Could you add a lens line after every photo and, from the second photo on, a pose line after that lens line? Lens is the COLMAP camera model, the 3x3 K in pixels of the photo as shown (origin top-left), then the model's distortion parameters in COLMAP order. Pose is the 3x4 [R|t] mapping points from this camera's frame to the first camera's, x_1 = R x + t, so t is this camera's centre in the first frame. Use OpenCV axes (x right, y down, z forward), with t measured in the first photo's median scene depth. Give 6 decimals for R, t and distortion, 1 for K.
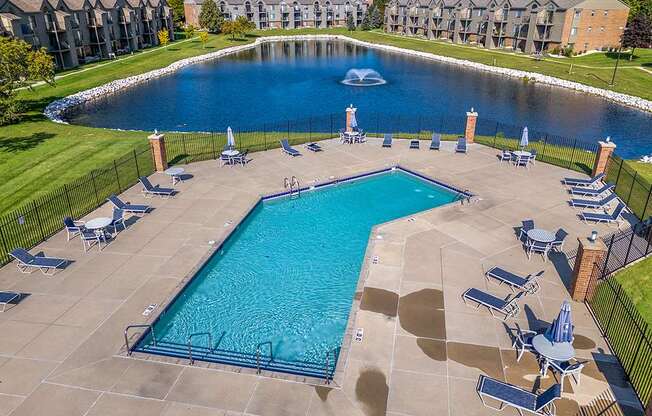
lens RADIAL K [[477.0, 0, 326.0], [0, 477.0, 208.0], [0, 0, 1]] dist [0.020828, 0.000283]
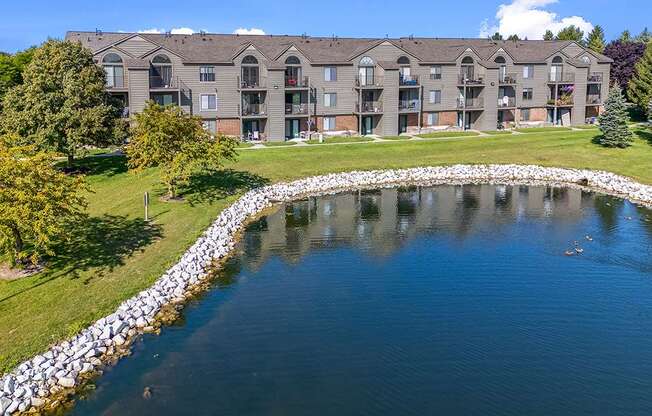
lens RADIAL K [[490.2, 0, 298.9], [0, 490.2, 157.3], [0, 0, 1]] dist [0.049599, -0.001656]
pose [[0.978518, 0.017569, -0.205411, -0.092164], [-0.069001, 0.966808, -0.246011, -0.404600], [0.194270, 0.254900, 0.947251, 1.000483]]
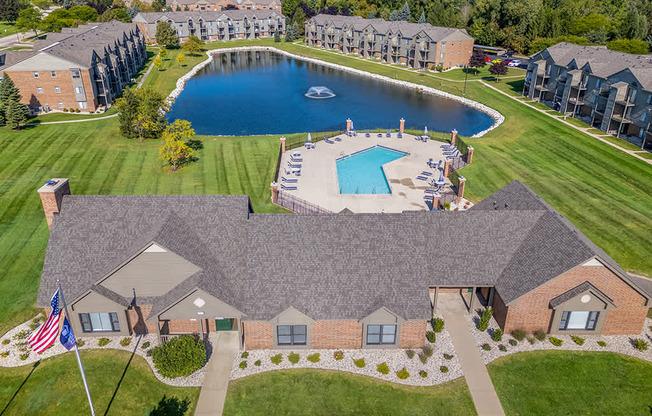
lens RADIAL K [[481.7, 0, 327.9], [0, 481.7, 208.9], [0, 0, 1]] dist [0.023497, -0.002788]
pose [[0.973762, -0.087935, 0.209892, -0.171456], [0.082327, 0.995979, 0.035325, 0.034691], [-0.212155, -0.017118, 0.977086, -0.361228]]
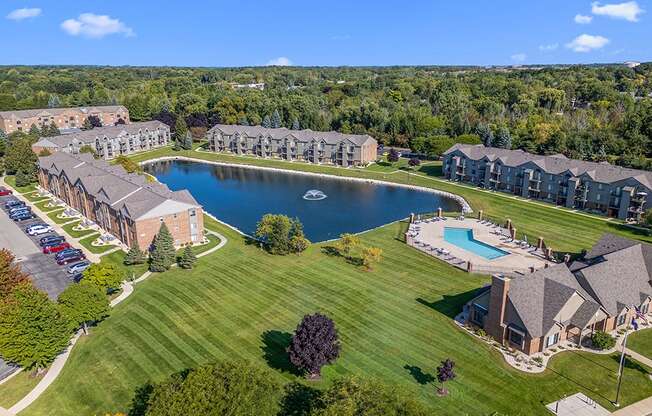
lens RADIAL K [[472.7, 0, 329.1], [0, 472.7, 208.8], [0, 0, 1]] dist [0.089667, -0.108748]
pose [[0.729970, -0.194953, 0.655086, -0.778341], [0.273974, 0.961547, -0.019136, -0.106602], [-0.626165, 0.193446, 0.755312, -0.340828]]
